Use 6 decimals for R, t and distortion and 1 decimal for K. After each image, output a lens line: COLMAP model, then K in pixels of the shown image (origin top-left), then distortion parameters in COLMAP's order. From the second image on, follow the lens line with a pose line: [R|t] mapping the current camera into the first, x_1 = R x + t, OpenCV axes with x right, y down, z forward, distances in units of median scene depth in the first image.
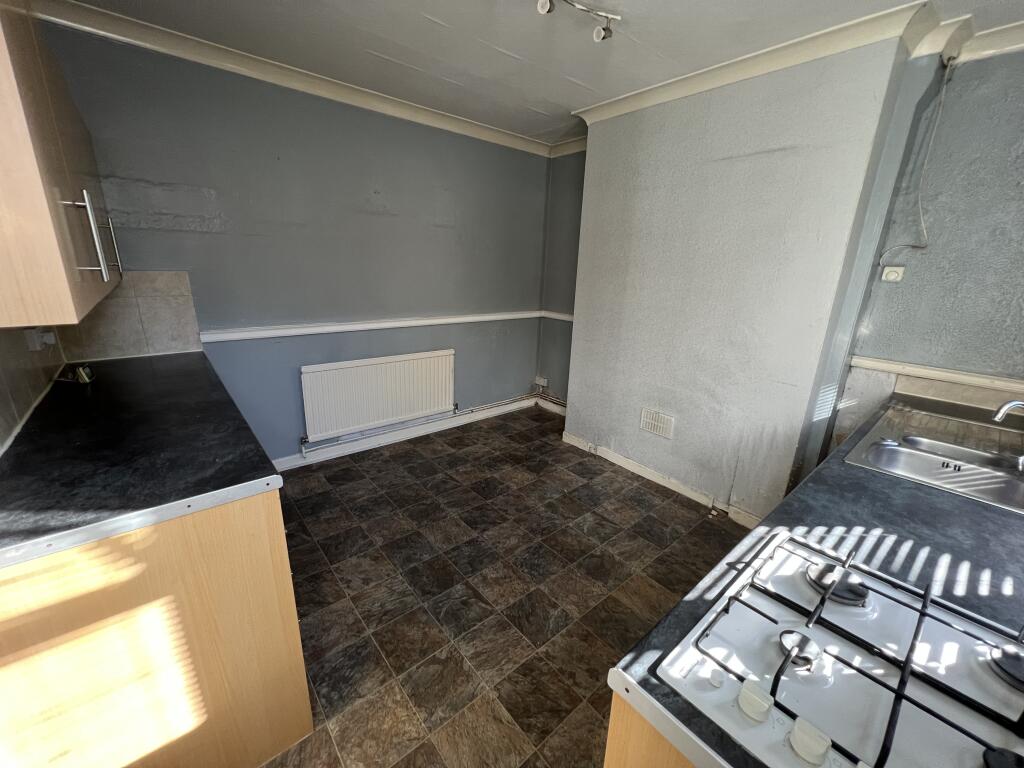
lens RADIAL K [[407.8, 0, 515.2], [0, 407.8, 385.0], [0, 0, 1]] dist [-0.000080, -0.000549]
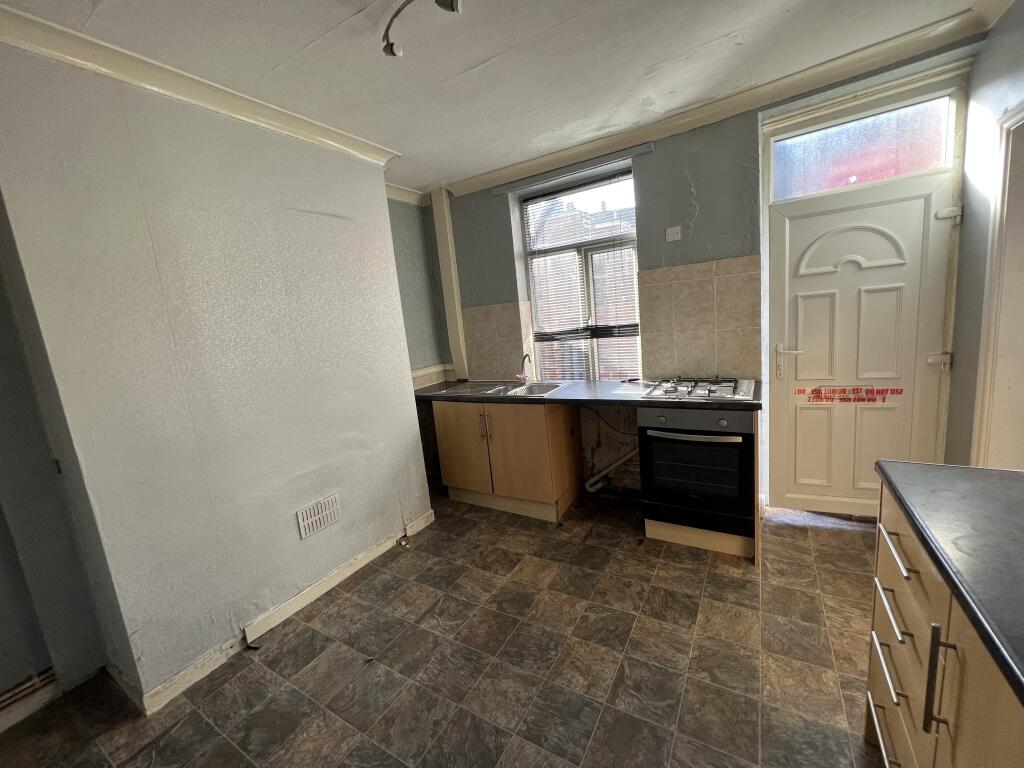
lens RADIAL K [[407.8, 0, 508.7], [0, 407.8, 381.9], [0, 0, 1]] dist [-0.000080, -0.000549]
pose [[-0.307150, -0.158137, 0.938430, -0.694952], [0.353136, 0.896754, 0.266696, -0.328034], [-0.883716, 0.413309, -0.219594, 1.108047]]
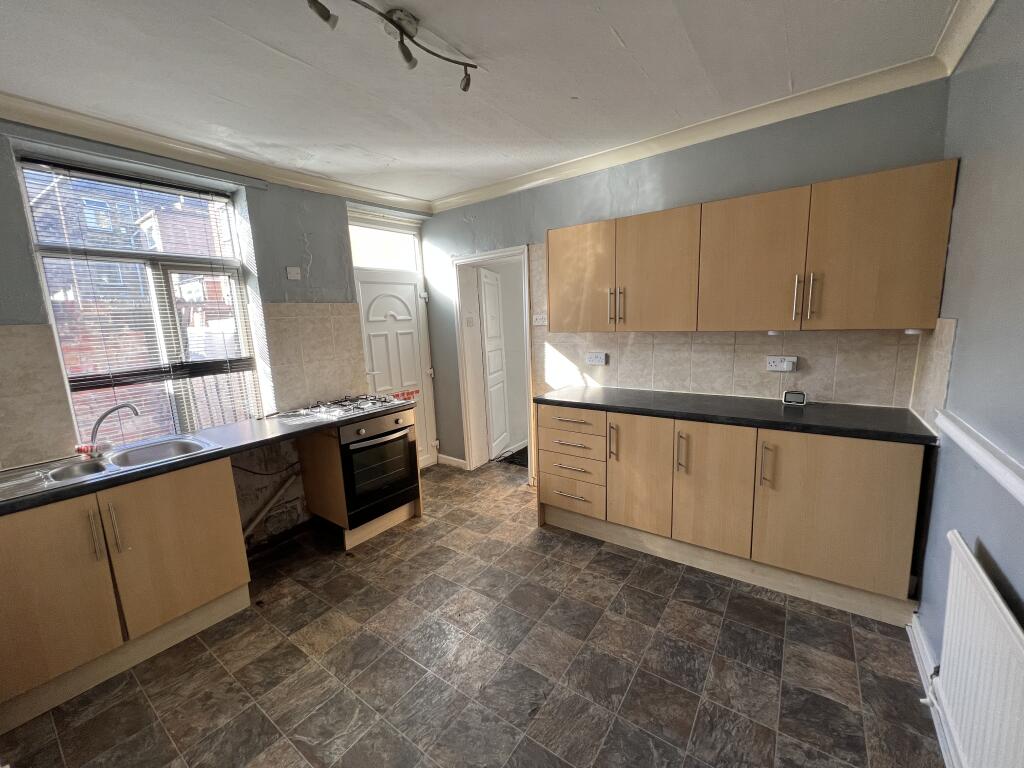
lens RADIAL K [[407.8, 0, 509.8], [0, 407.8, 383.2], [0, 0, 1]] dist [-0.000080, -0.000549]
pose [[-0.974897, 0.045458, -0.217967, 0.064503], [-0.050880, 0.907554, 0.416841, -0.507955], [0.216766, 0.417467, -0.882459, 1.758386]]
